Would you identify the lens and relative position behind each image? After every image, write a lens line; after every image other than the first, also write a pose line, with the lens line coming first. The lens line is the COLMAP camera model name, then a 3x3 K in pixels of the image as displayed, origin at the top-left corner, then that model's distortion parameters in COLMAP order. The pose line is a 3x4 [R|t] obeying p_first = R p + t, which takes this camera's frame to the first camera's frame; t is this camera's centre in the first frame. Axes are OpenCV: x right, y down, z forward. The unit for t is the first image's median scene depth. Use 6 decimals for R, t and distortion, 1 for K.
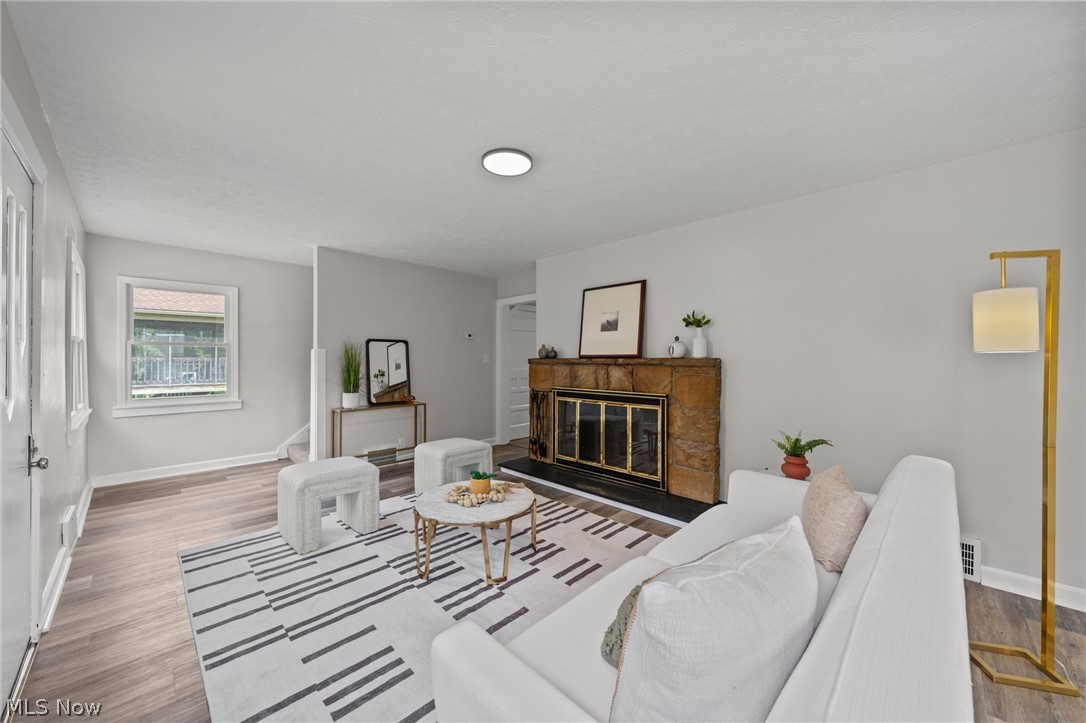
lens RADIAL K [[399.0, 0, 540.7], [0, 399.0, 359.3], [0, 0, 1]] dist [-0.000337, -0.000188]
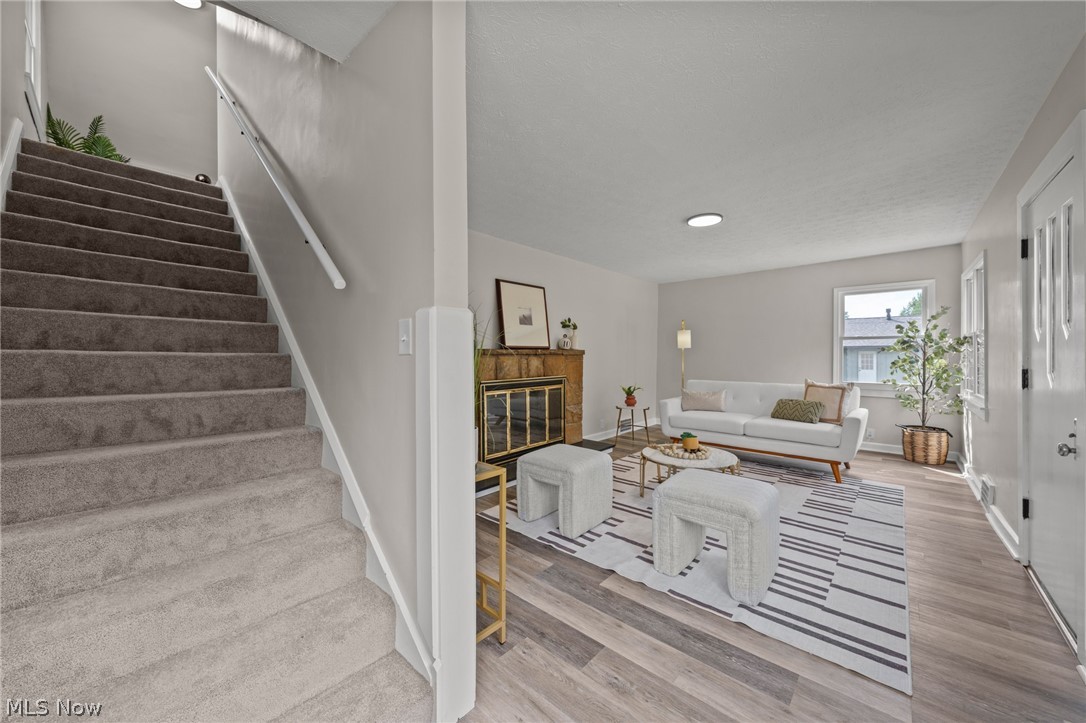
lens RADIAL K [[399.0, 0, 540.7], [0, 399.0, 359.3], [0, 0, 1]] dist [-0.000337, -0.000188]
pose [[-0.048837, -0.015348, 0.998689, -0.981490], [0.003676, 0.999872, 0.015546, 0.008540], [-0.998800, 0.004430, -0.048774, 1.054476]]
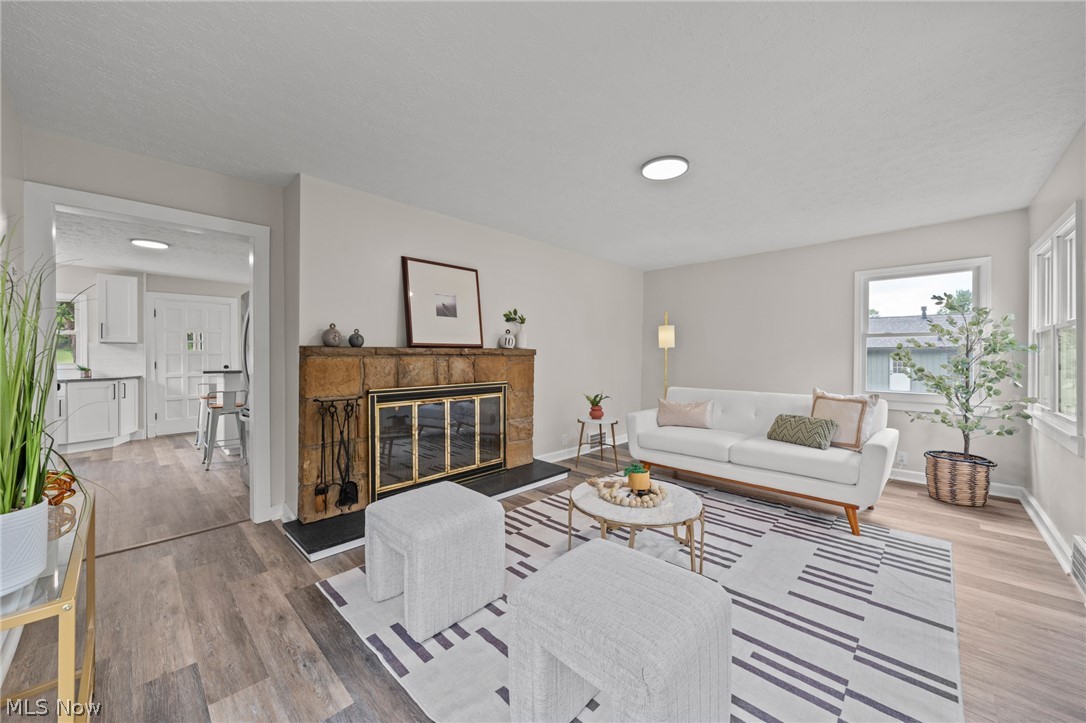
lens RADIAL K [[406.5, 0, 541.8], [0, 406.5, 359.8], [0, 0, 1]] dist [-0.000928, 0.000200]
pose [[-0.011835, -0.014388, 0.999826, -0.745877], [0.000170, 0.999896, 0.014391, 0.011153], [-0.999930, 0.000340, -0.011832, 0.835930]]
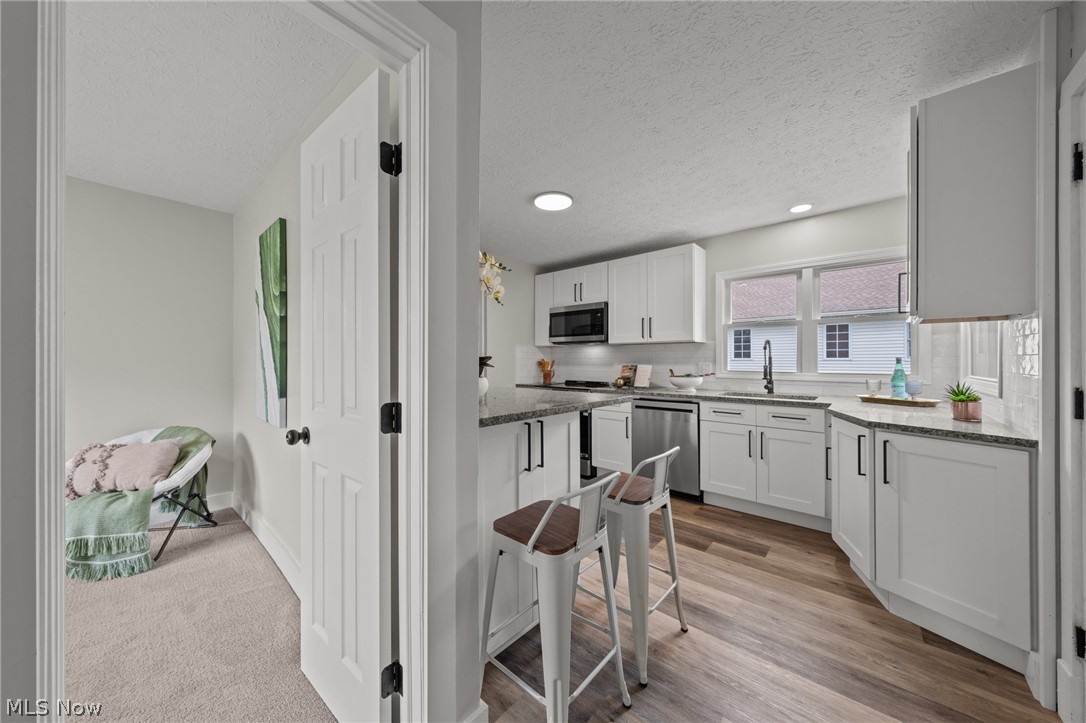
lens RADIAL K [[377.7, 0, 543.0], [0, 377.7, 361.5], [0, 0, 1]] dist [-0.000594, -0.000105]
pose [[0.061618, -0.005126, -0.998087, 1.106245], [-0.000002, 0.999987, -0.005136, 0.020480], [0.998100, 0.000319, 0.061617, 1.831576]]
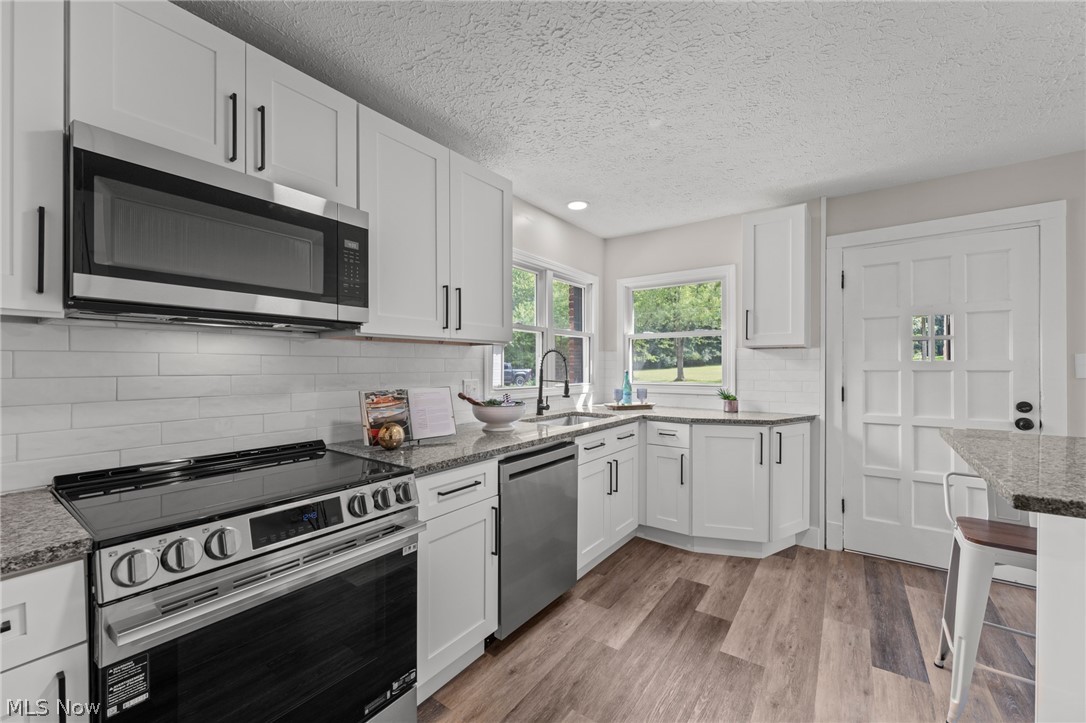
lens RADIAL K [[429.9, 0, 542.7], [0, 429.9, 367.9], [0, 0, 1]] dist [-0.000736, -0.000053]
pose [[0.988012, -0.010961, 0.153989, 0.186638], [0.010049, 0.999927, 0.006701, -0.002081], [-0.154052, -0.005073, 0.988050, 1.629967]]
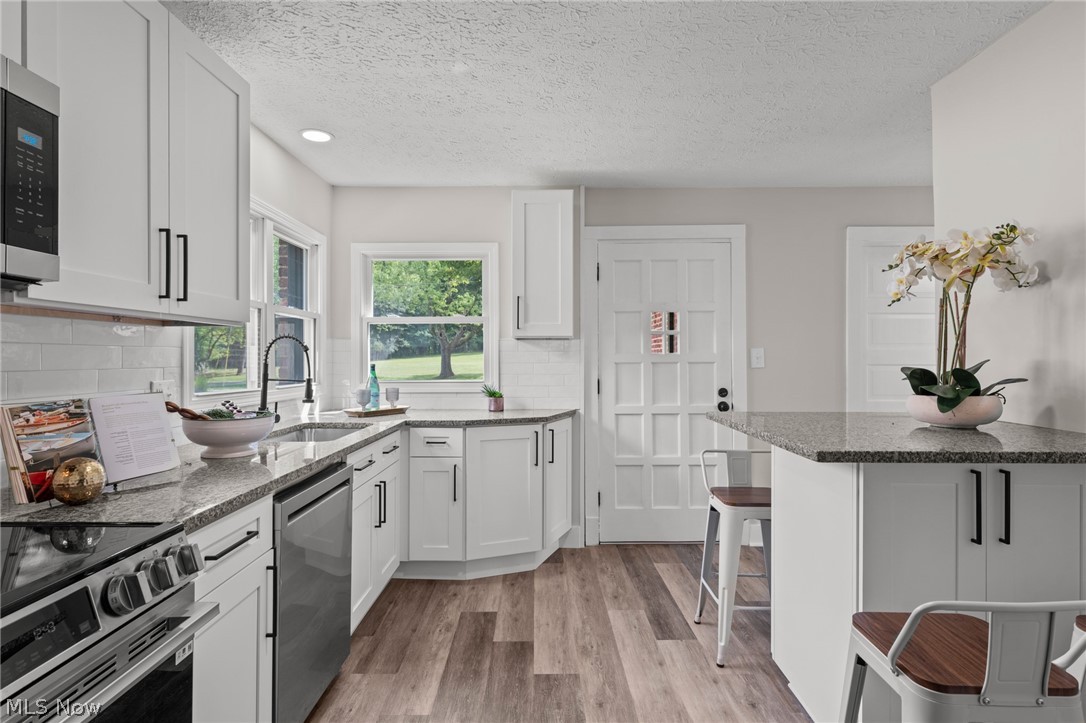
lens RADIAL K [[565.5, 0, 539.3], [0, 565.5, 356.8], [0, 0, 1]] dist [0.003333, 0.000429]
pose [[0.712975, -0.008910, 0.701133, 0.056771], [0.008667, 0.999955, 0.003894, -0.002515], [-0.701136, 0.003300, 0.713020, 1.661545]]
